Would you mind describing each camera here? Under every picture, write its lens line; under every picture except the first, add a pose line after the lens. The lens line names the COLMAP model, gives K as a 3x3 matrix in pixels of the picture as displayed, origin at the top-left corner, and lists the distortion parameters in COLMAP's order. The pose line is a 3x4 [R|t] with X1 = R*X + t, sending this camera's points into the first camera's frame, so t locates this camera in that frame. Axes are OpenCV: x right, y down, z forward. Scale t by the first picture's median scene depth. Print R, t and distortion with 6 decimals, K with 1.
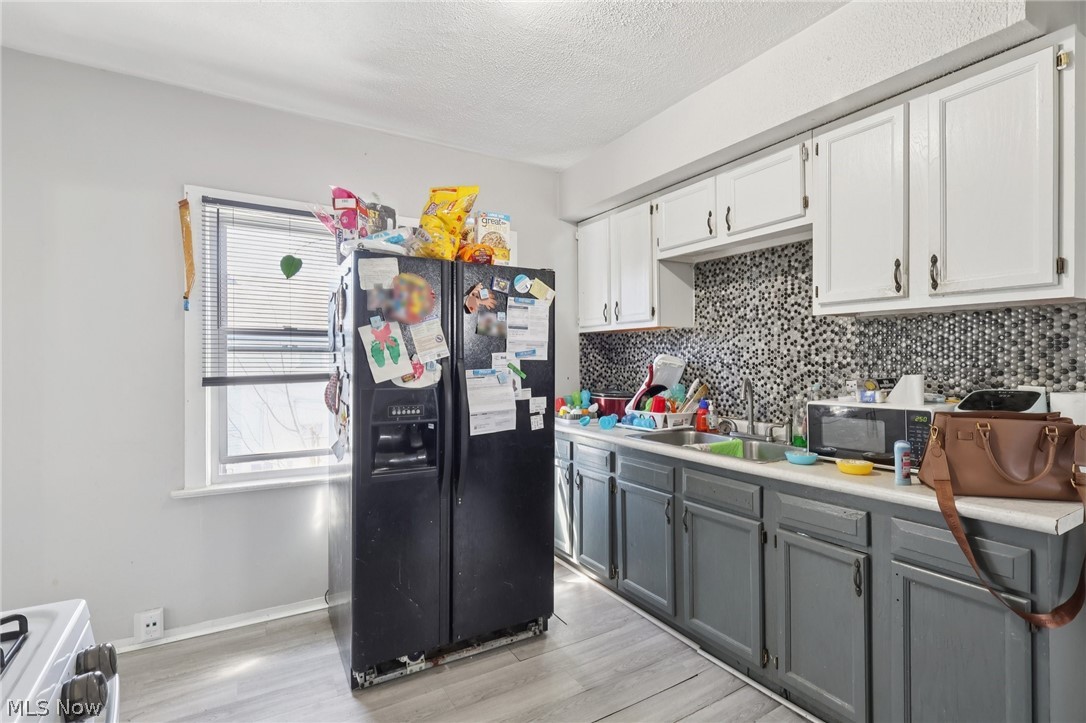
lens RADIAL K [[508.9, 0, 535.2], [0, 508.9, 356.8], [0, 0, 1]] dist [-0.012724, -0.000283]
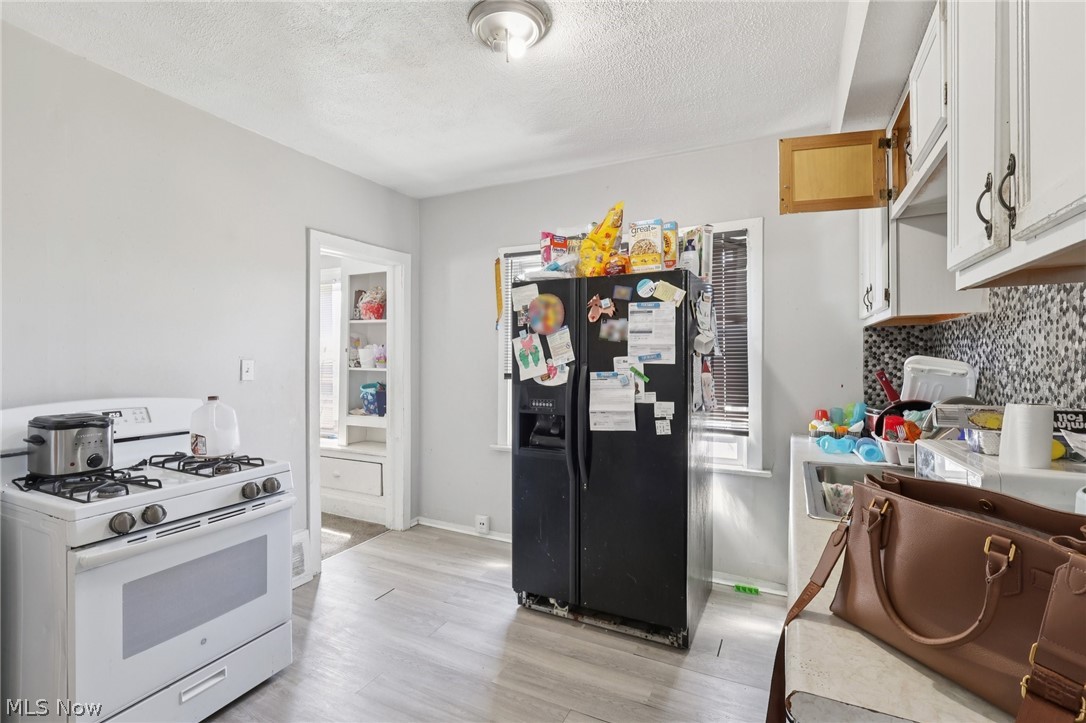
lens RADIAL K [[508.9, 0, 536.2], [0, 508.9, 362.5], [0, 0, 1]] dist [-0.012724, -0.000283]
pose [[0.528966, 0.007361, -0.848611, 0.727669], [0.006536, 0.999897, 0.012747, -0.010697], [0.848618, -0.012289, 0.528864, 0.284095]]
